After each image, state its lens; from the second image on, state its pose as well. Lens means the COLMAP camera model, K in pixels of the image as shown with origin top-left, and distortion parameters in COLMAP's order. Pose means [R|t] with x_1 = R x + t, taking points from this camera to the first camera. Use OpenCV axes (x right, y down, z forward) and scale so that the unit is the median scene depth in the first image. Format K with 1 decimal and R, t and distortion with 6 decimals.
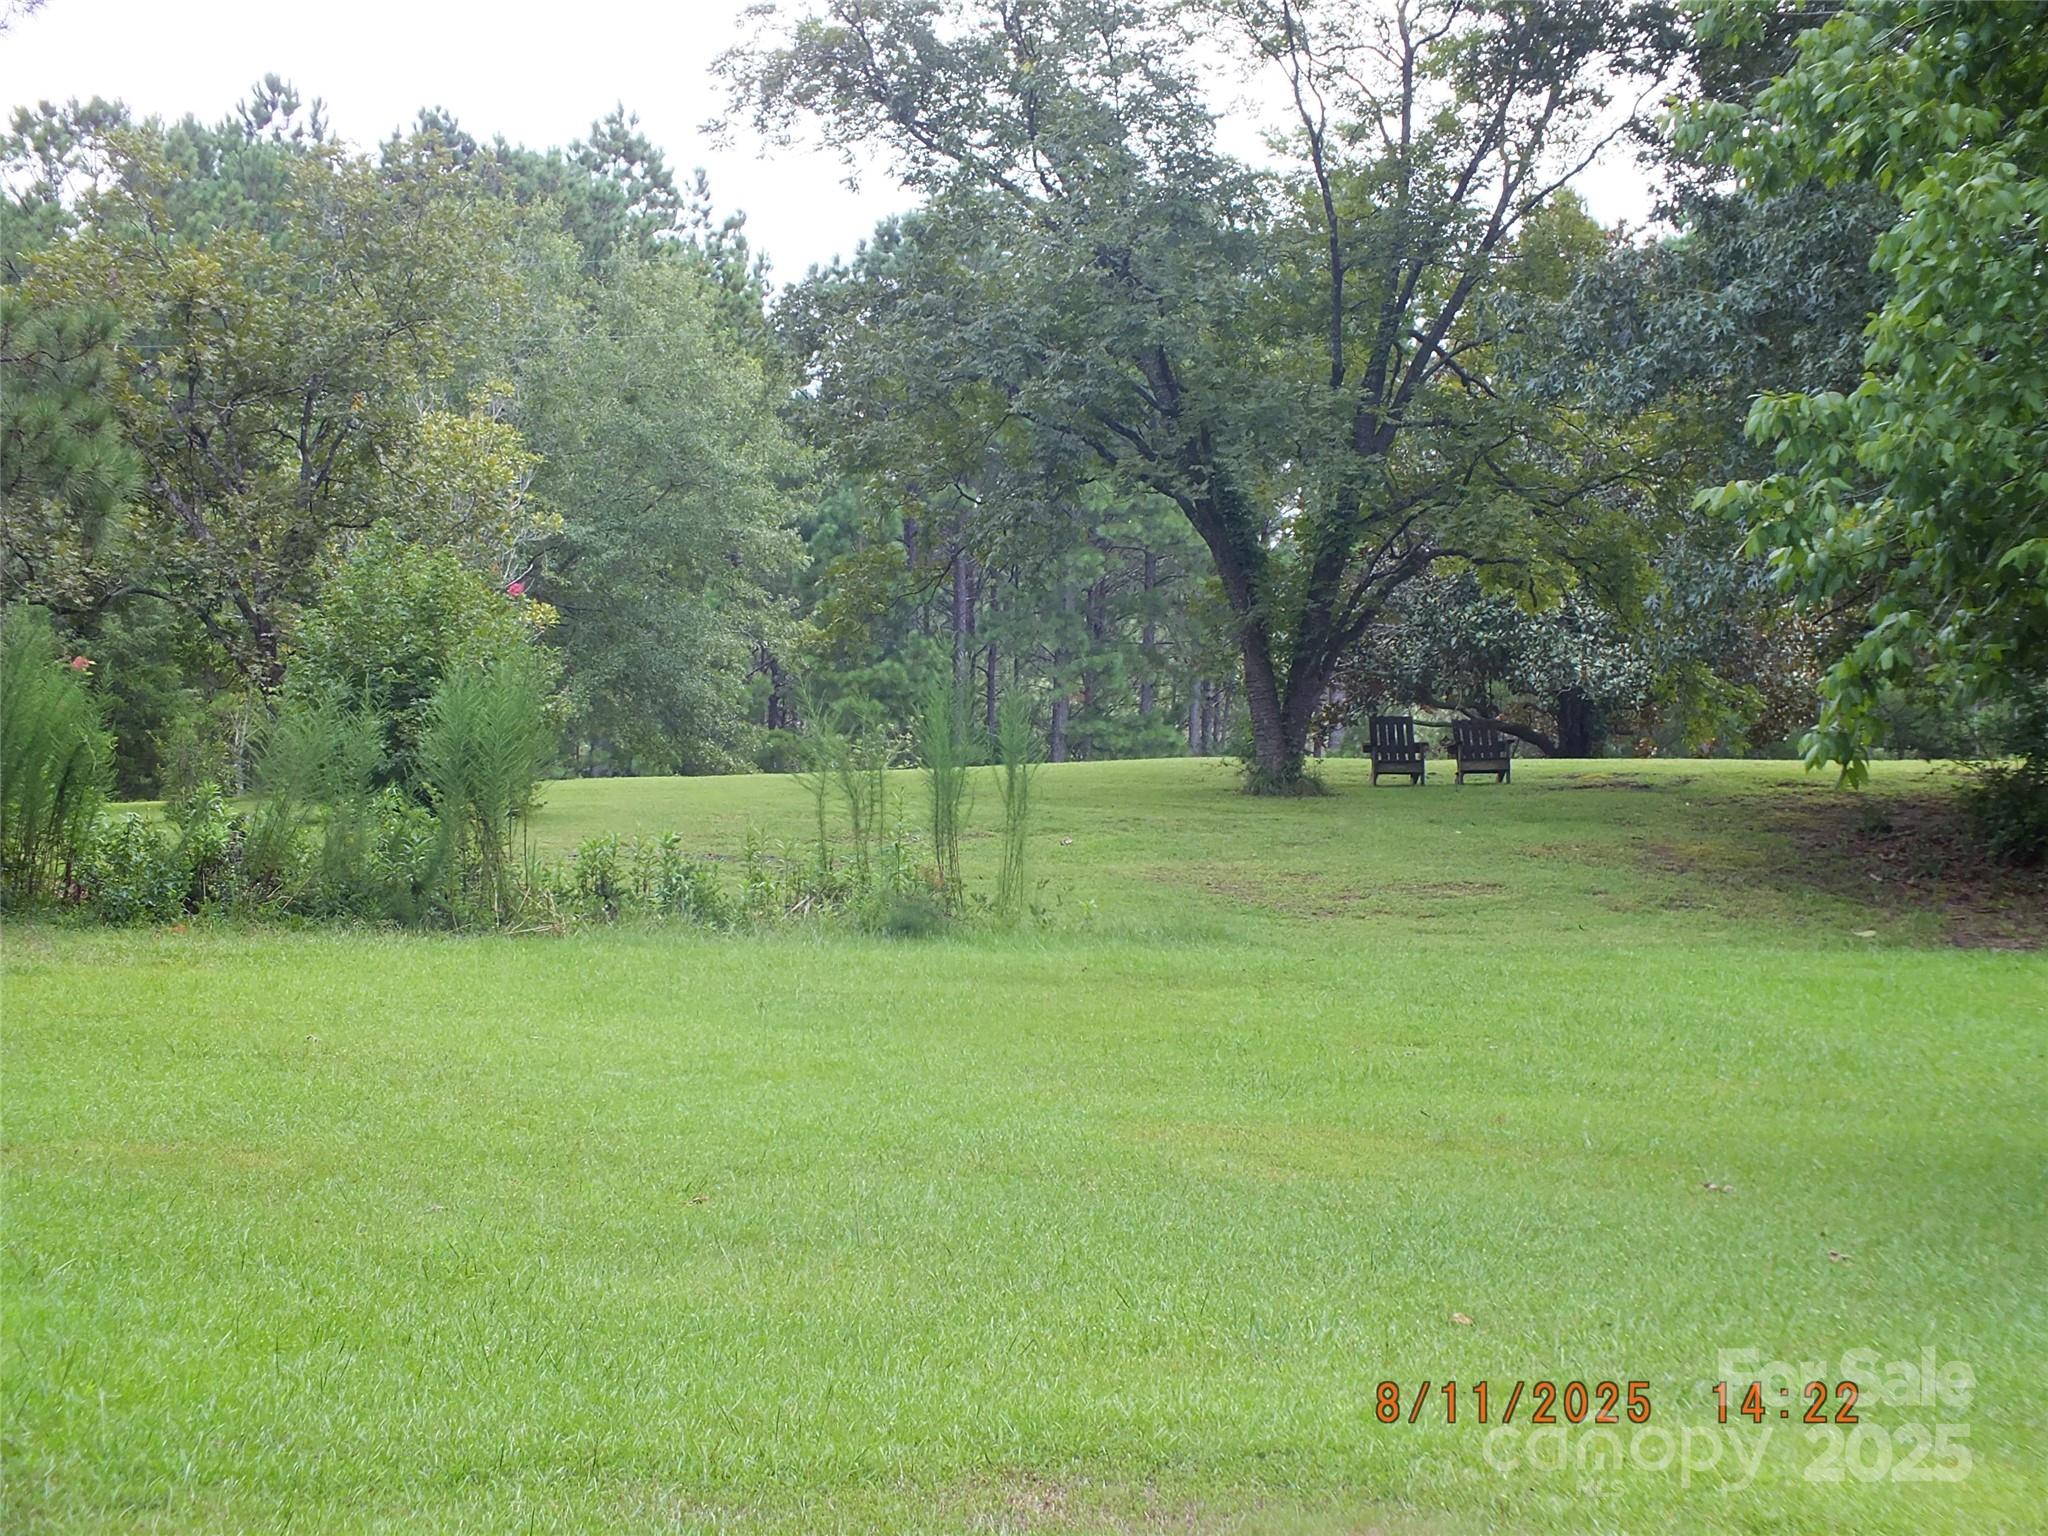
lens RADIAL K [[4346.2, 0, 1025.0], [0, 4346.2, 768.3], [0, 0, 1]] dist [-0.175974, 0.000000]
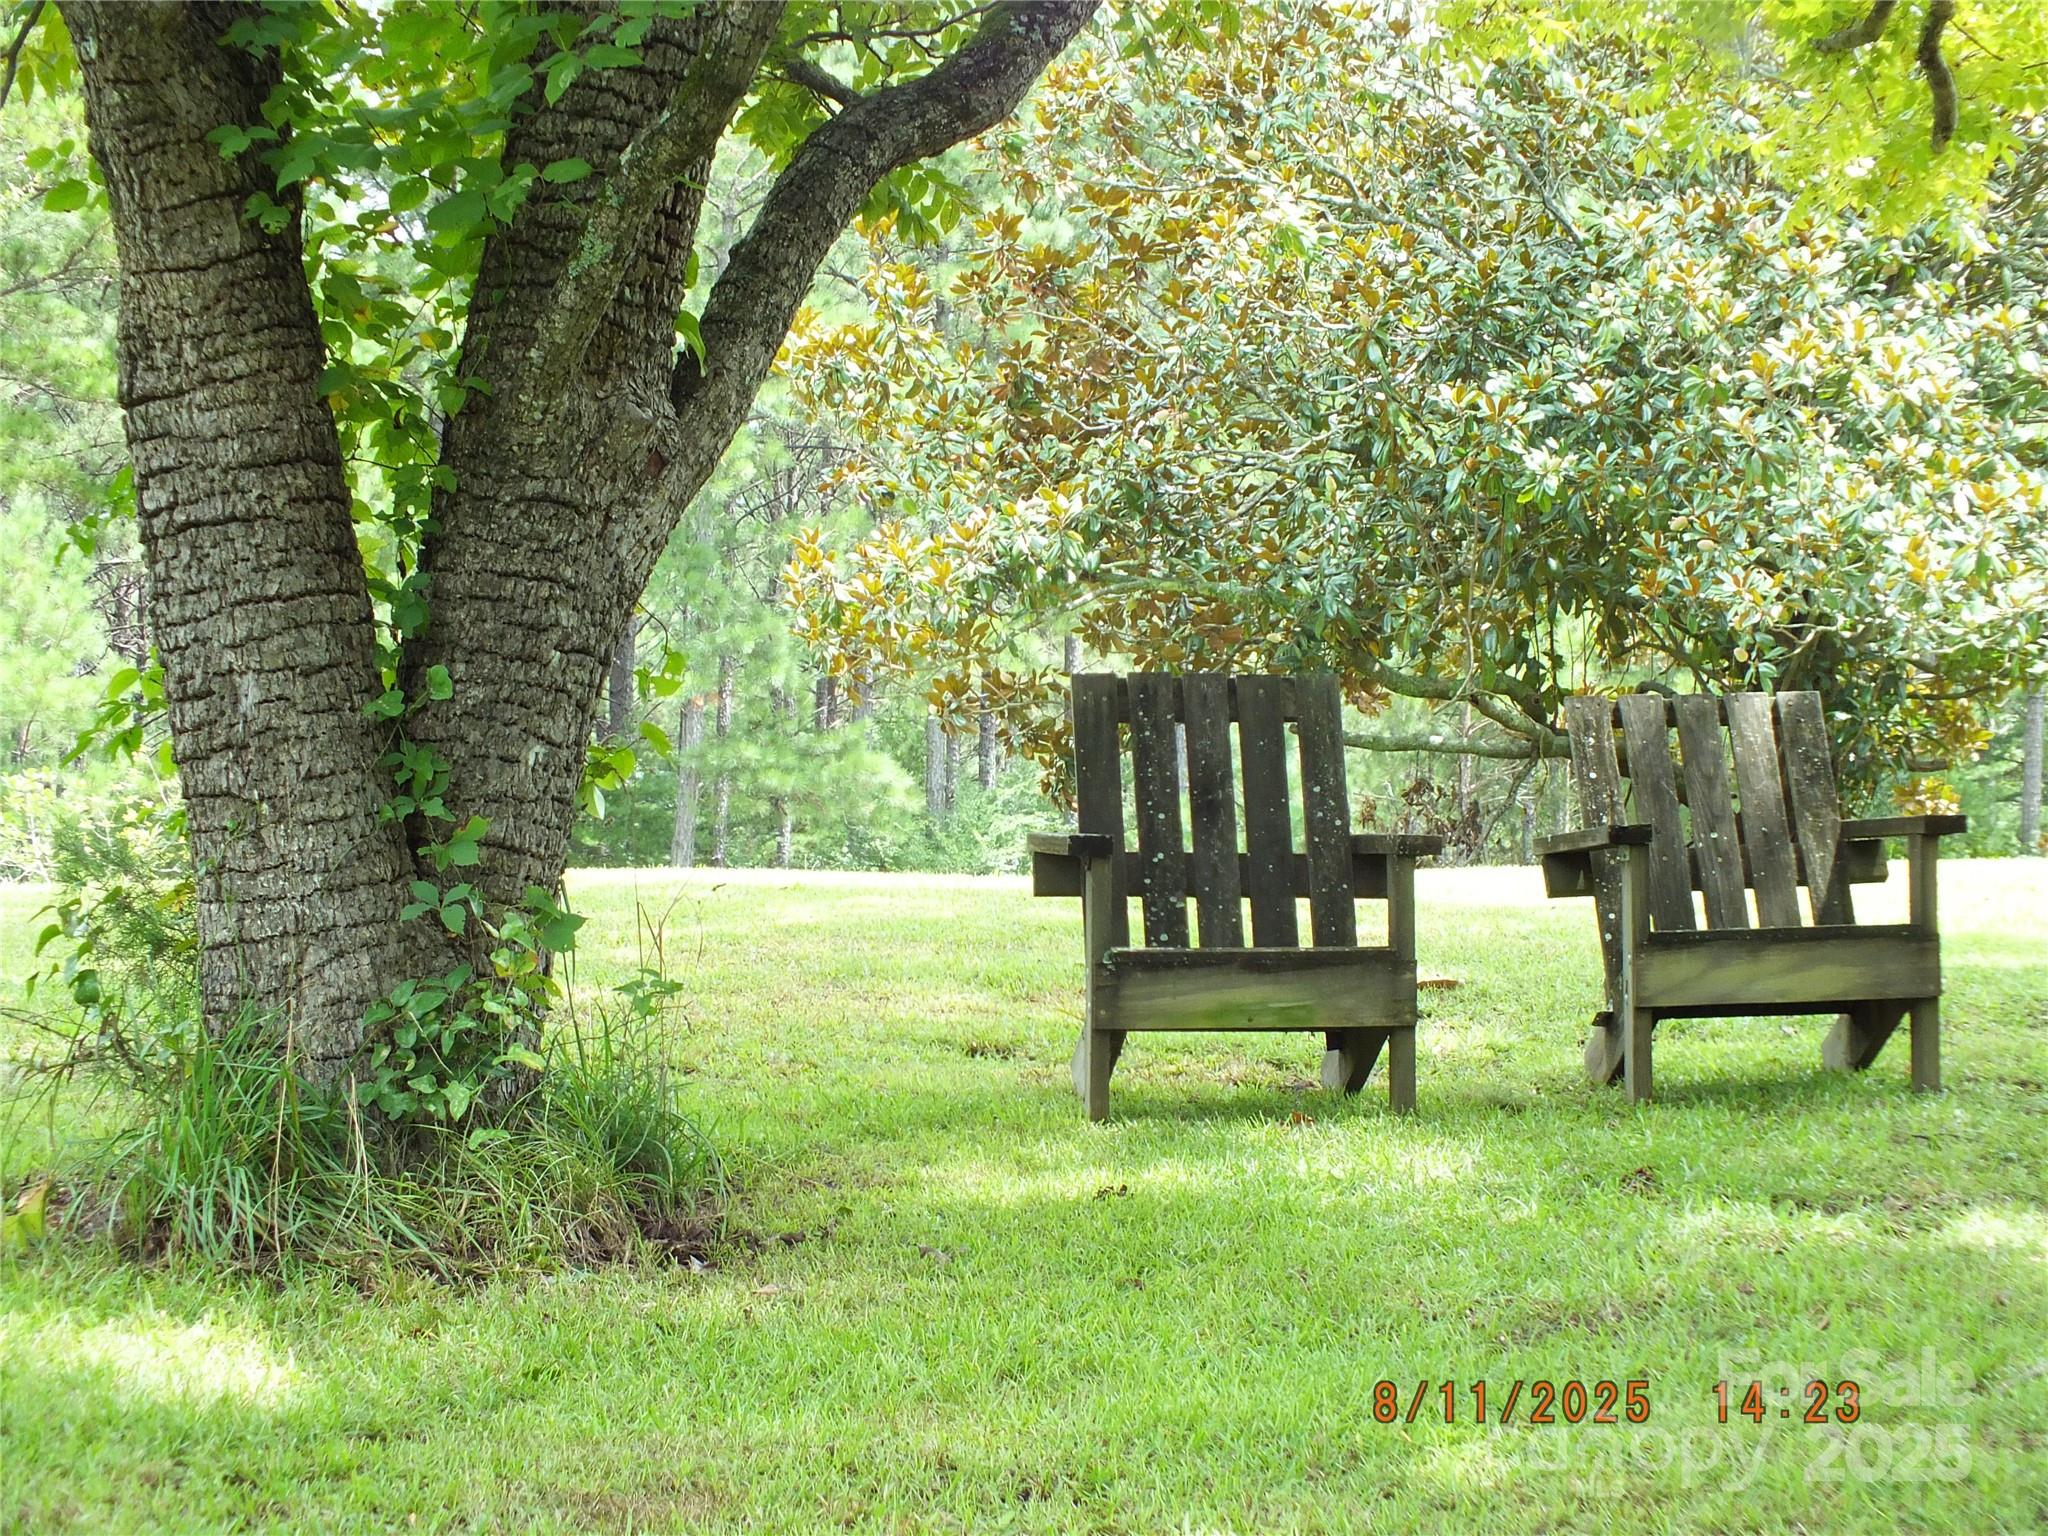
lens RADIAL K [[4346.2, 0, 1024.4], [0, 4346.2, 768.6], [0, 0, 1]] dist [-0.175974, 0.000000]
pose [[0.999719, -0.000930, 0.023693, 0.074051], [0.001110, 0.999971, -0.007564, -0.007193], [-0.023685, 0.007588, 0.999691, 0.843054]]
